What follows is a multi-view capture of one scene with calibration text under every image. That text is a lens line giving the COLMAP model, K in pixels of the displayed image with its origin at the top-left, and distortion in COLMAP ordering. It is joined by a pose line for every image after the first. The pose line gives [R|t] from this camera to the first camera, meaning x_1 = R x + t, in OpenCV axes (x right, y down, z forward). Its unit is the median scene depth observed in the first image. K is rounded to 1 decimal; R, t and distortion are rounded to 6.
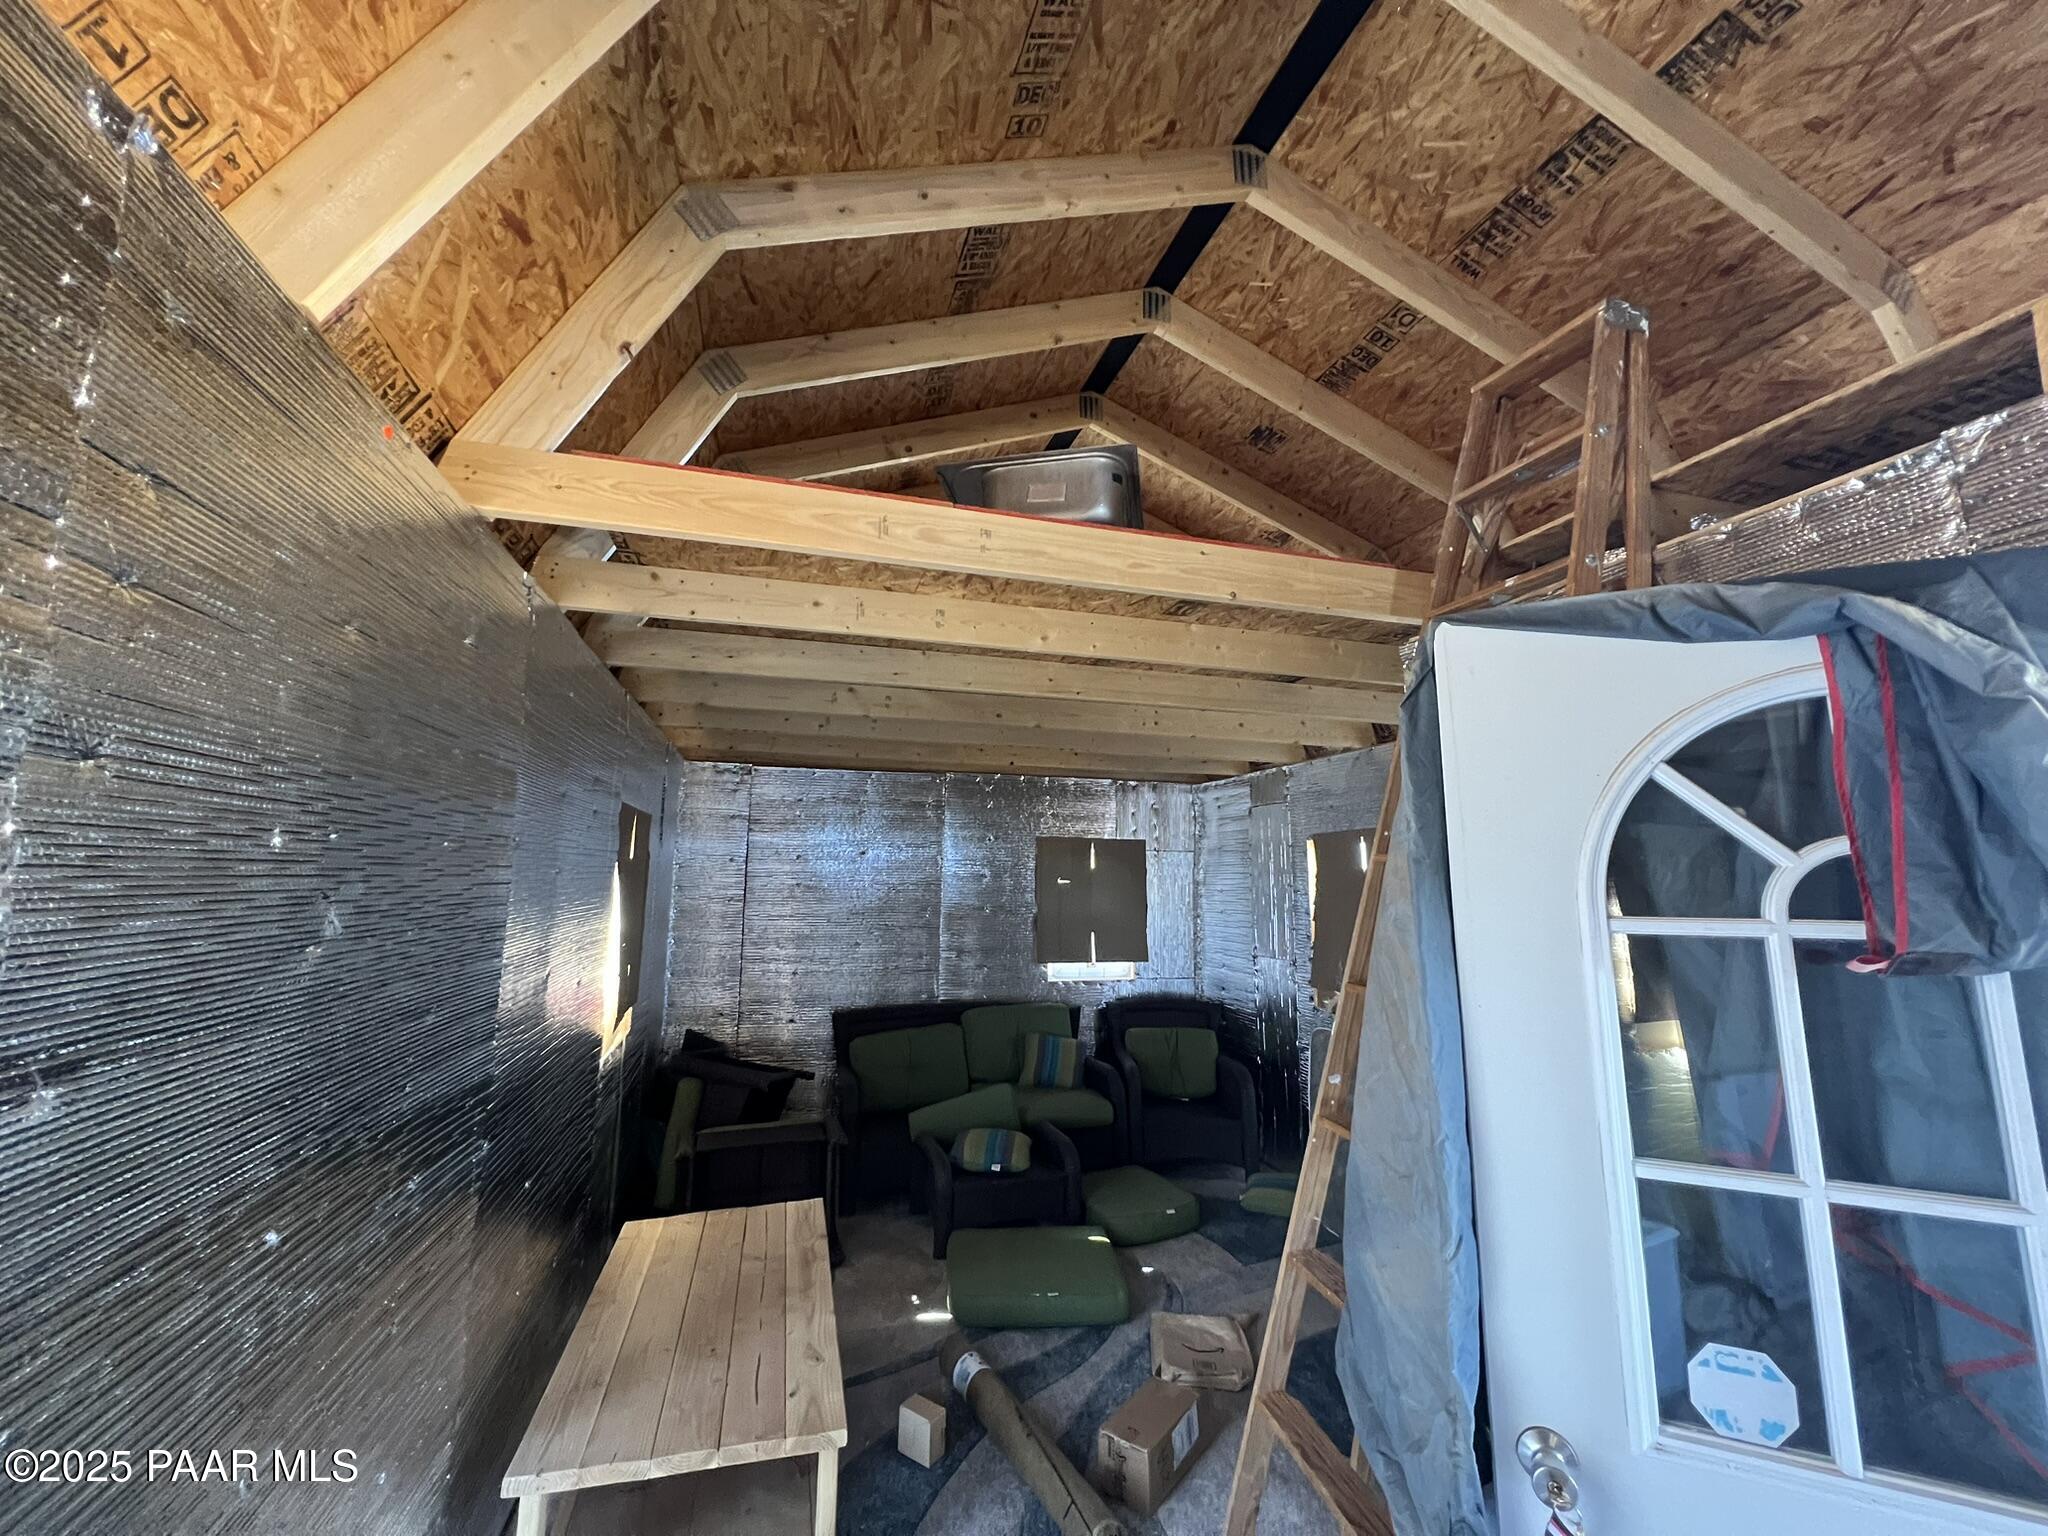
lens RADIAL K [[816.8, 0, 1020.6], [0, 816.8, 756.5], [0, 0, 1]] dist [-0.001082, -0.000161]
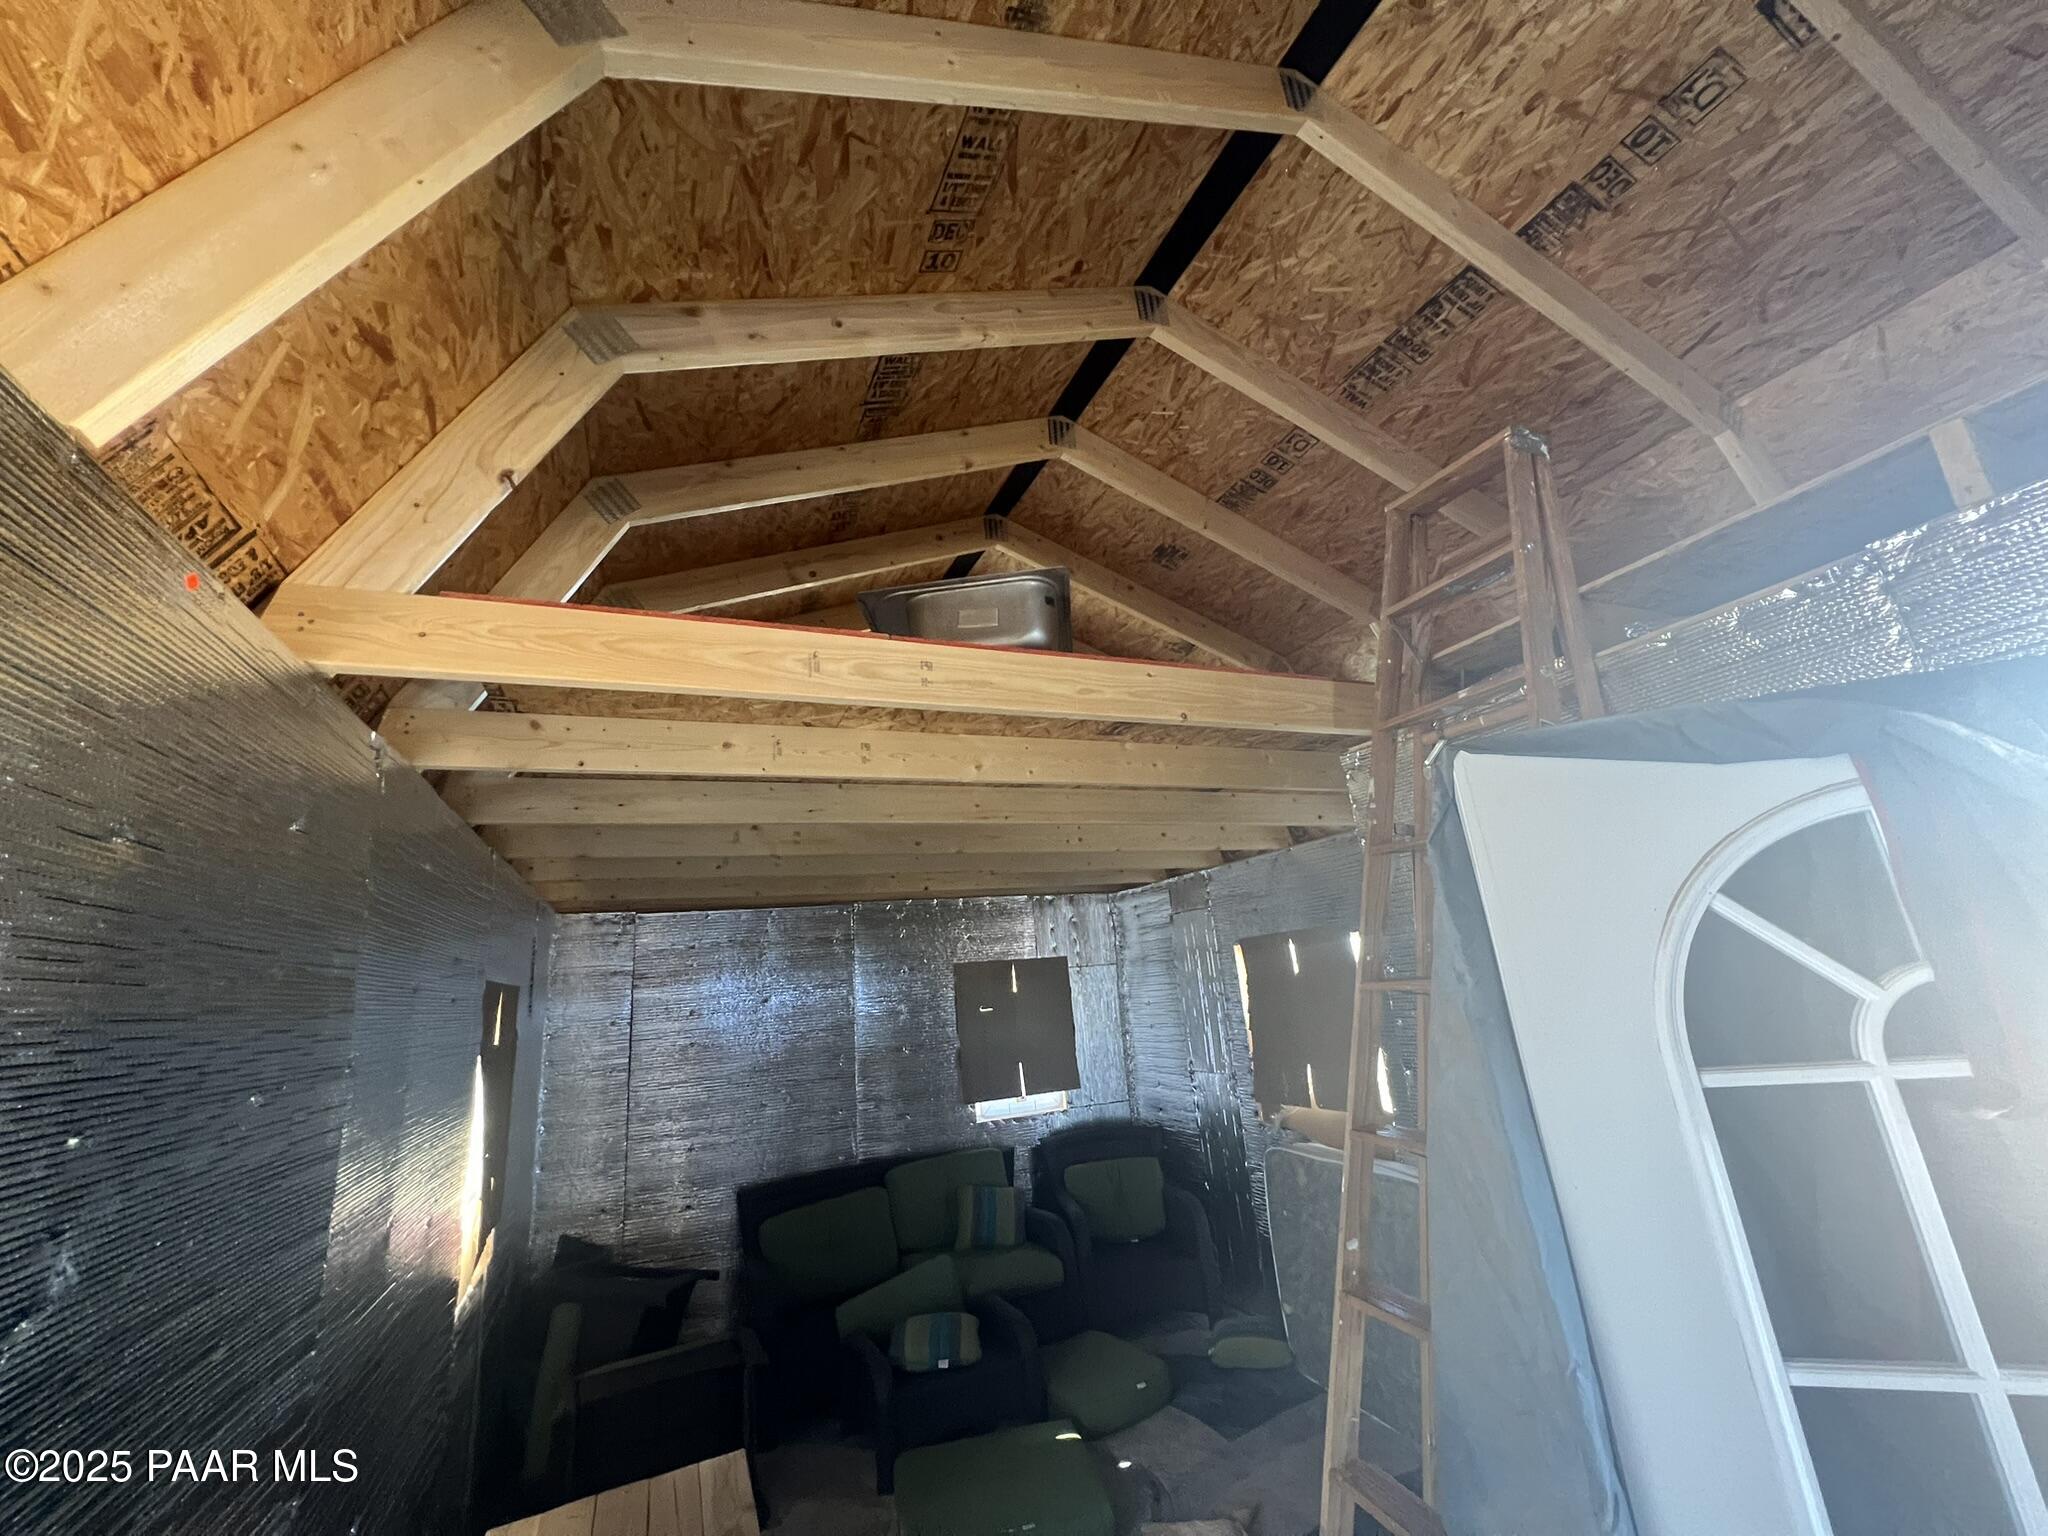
lens RADIAL K [[816.8, 0, 1020.6], [0, 816.8, 756.5], [0, 0, 1]] dist [-0.001082, -0.000161]
pose [[0.988530, -0.054729, 0.140757, -0.055360], [0.072270, 0.989810, -0.122694, -0.039317], [-0.132608, 0.131460, 0.982412, 0.074829]]
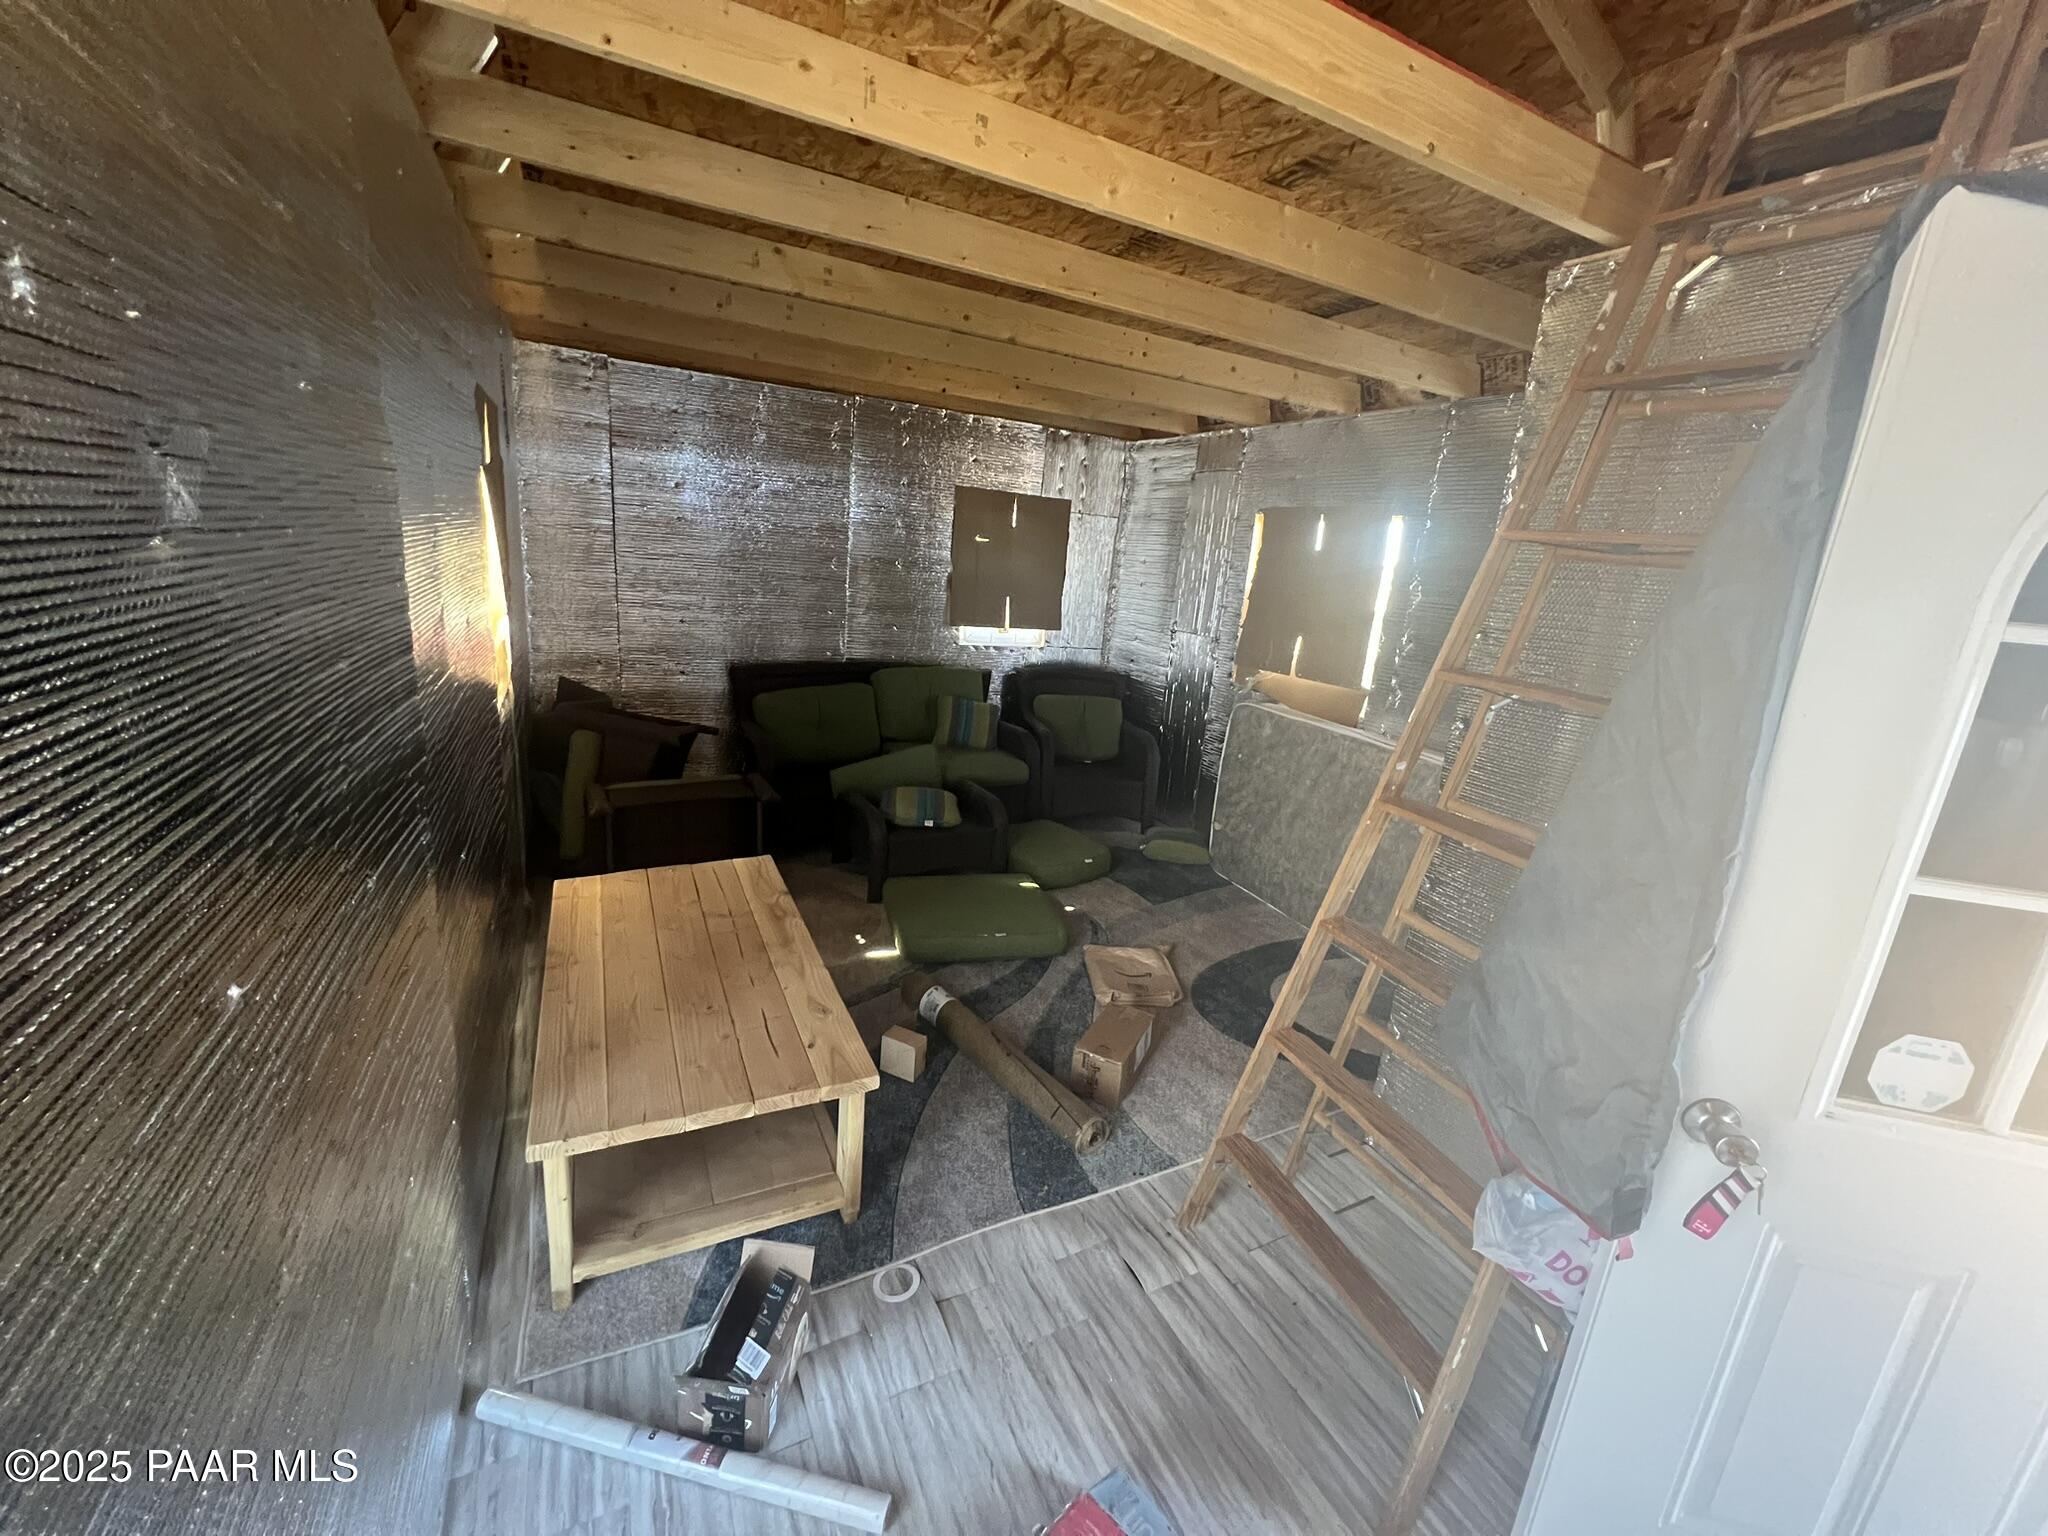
lens RADIAL K [[817.6, 0, 1021.9], [0, 817.6, 756.9], [0, 0, 1]] dist [-0.000754, 0.000125]
pose [[0.979204, 0.023559, 0.201507, -0.189195], [-0.101215, 0.917530, 0.384570, 0.046069], [-0.175828, -0.396967, 0.900834, 0.163915]]
